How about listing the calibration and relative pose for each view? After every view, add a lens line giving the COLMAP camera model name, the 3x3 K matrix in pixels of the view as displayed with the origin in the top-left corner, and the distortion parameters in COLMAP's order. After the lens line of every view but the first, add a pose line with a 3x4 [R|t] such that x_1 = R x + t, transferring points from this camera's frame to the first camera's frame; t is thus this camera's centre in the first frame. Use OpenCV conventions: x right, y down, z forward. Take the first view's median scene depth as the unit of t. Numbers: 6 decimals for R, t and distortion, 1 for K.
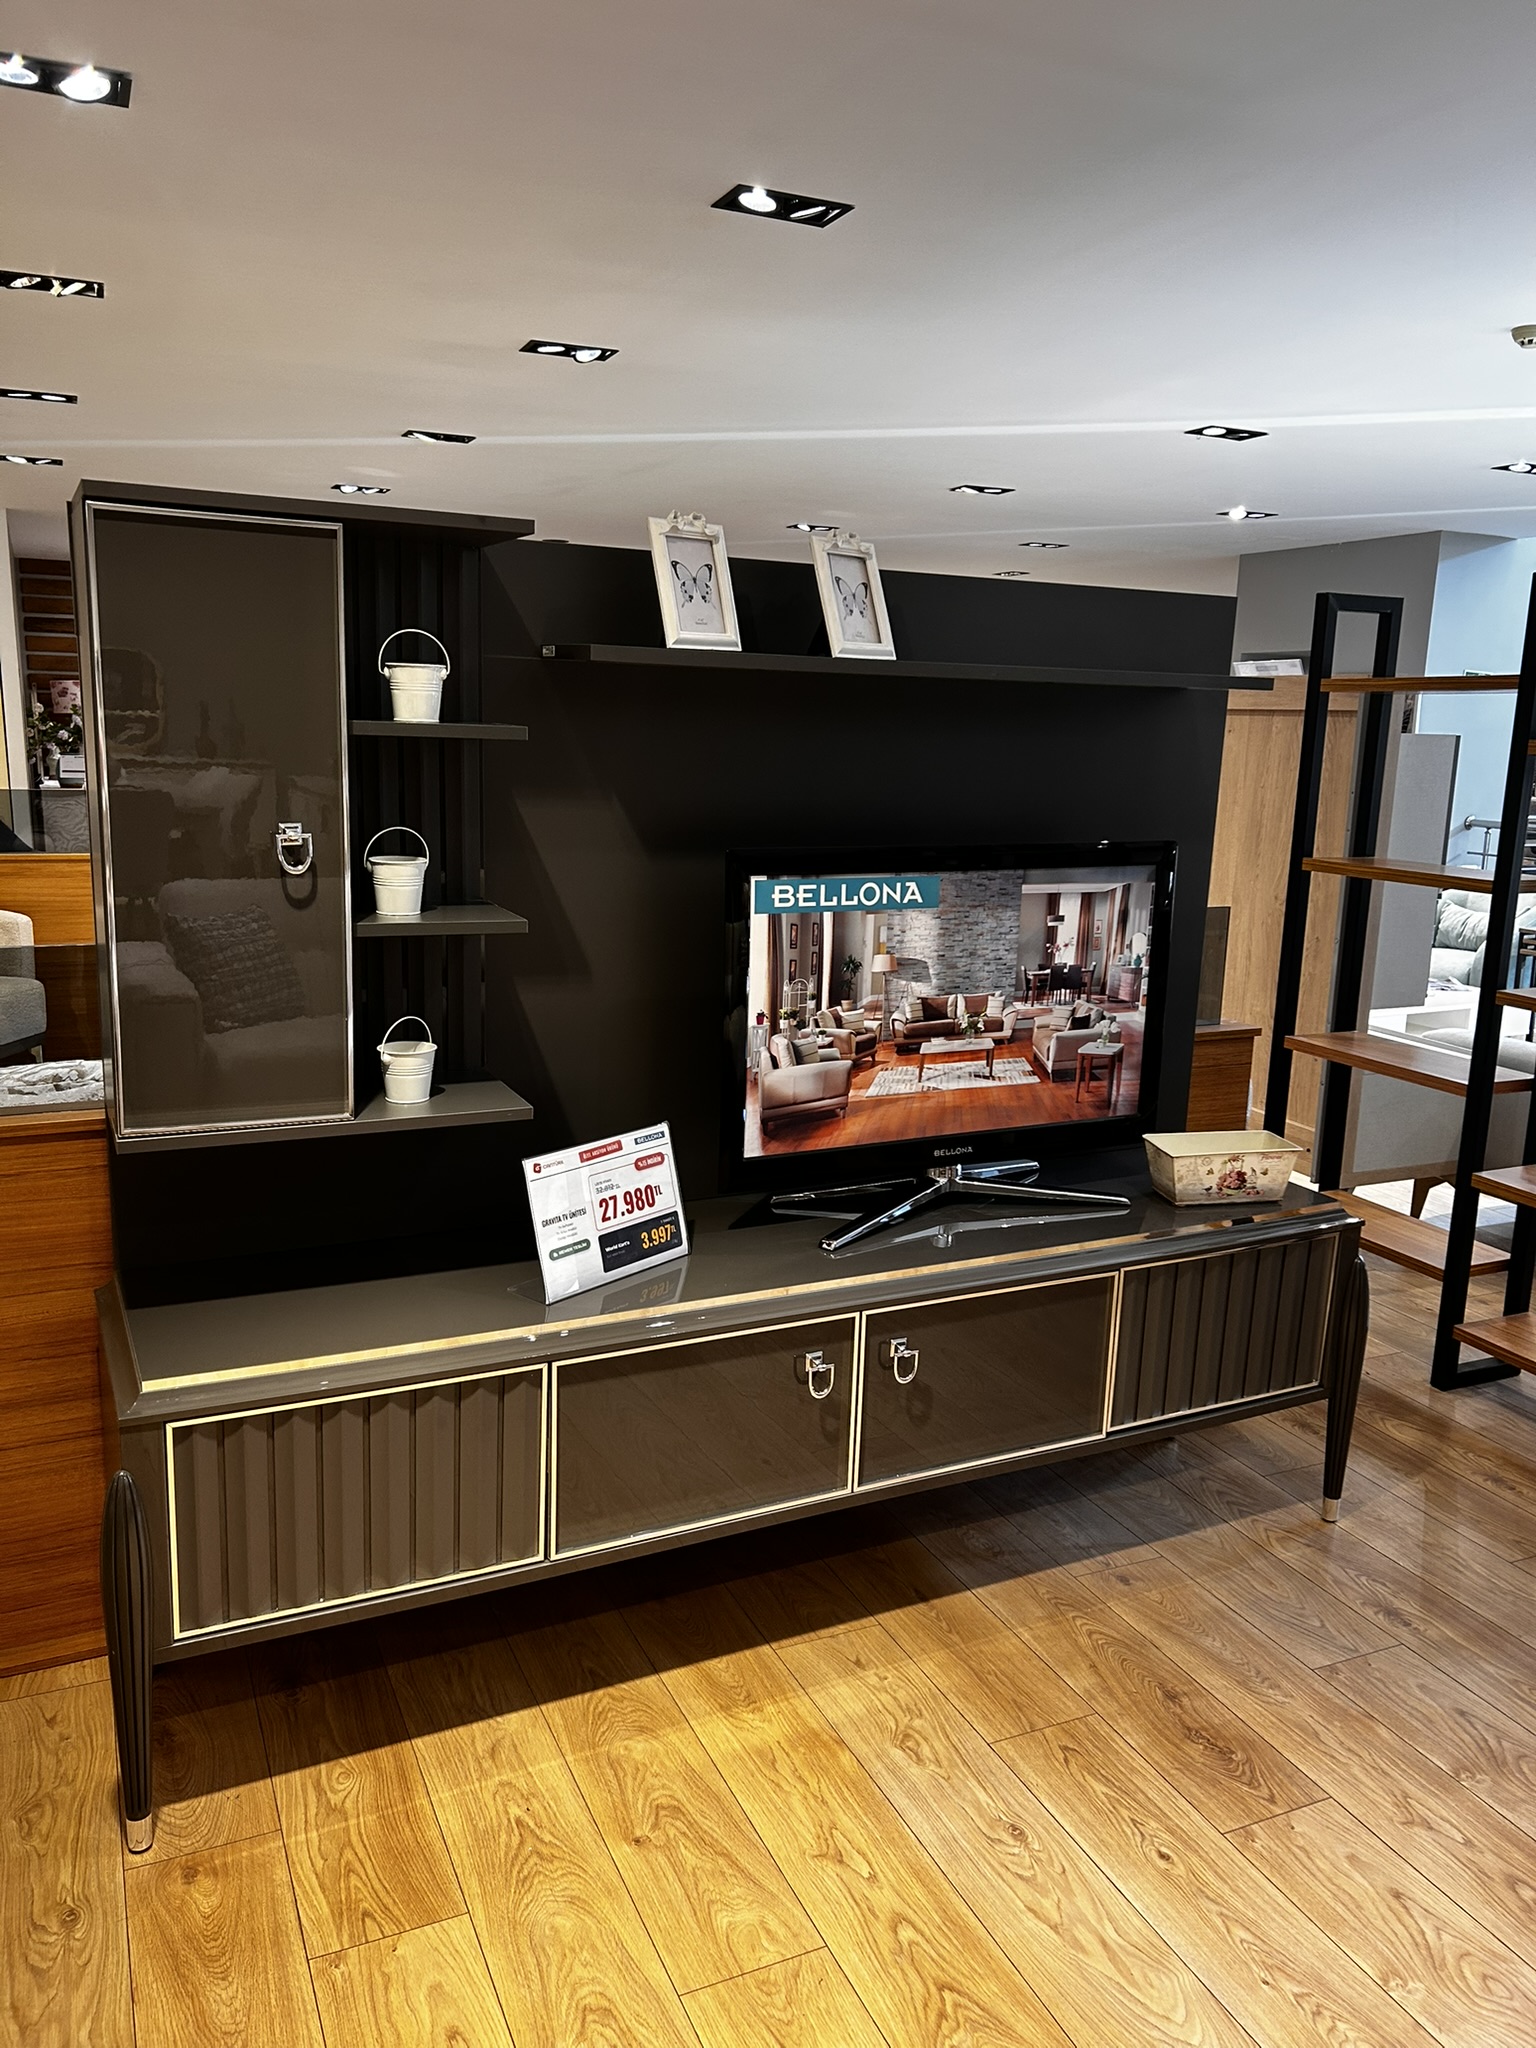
lens RADIAL K [[1534.3, 0, 761.0], [0, 1534.3, 1025.9], [0, 0, 1]] dist [0.033245, -0.035769]
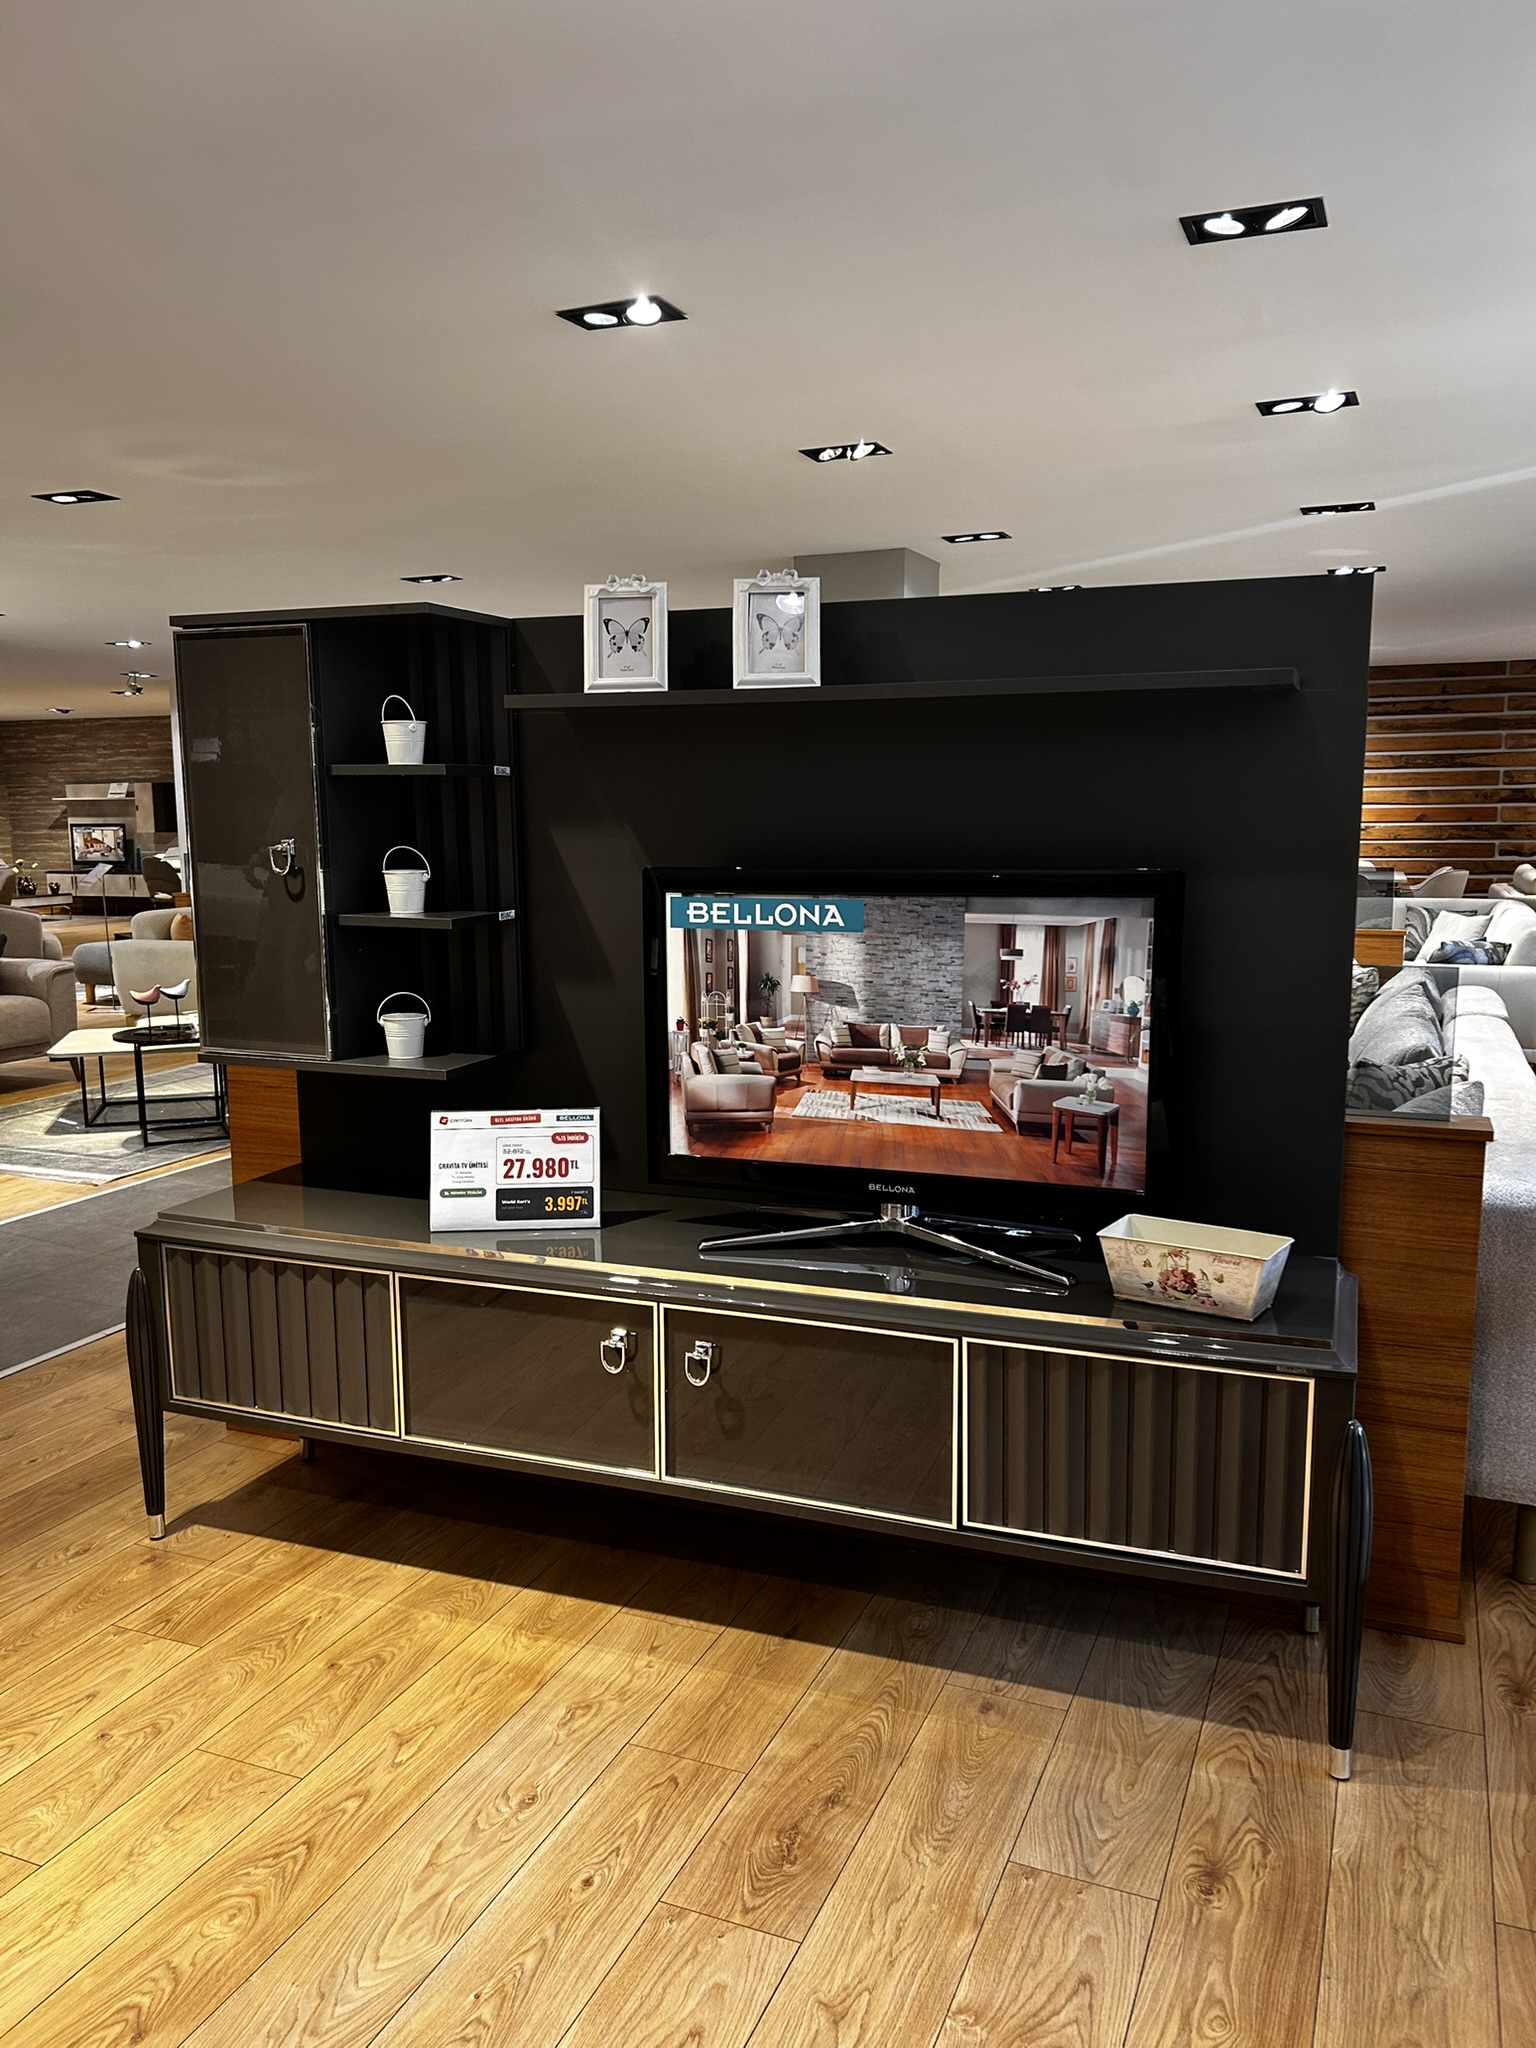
lens RADIAL K [[1534.3, 0, 772.4], [0, 1534.3, 1023.3], [0, 0, 1]] dist [0.033245, -0.035769]
pose [[0.684391, 0.068984, -0.725844, 0.843620], [-0.118468, 0.992806, -0.017346, 0.005091], [0.719426, 0.097860, 0.687641, 0.306188]]
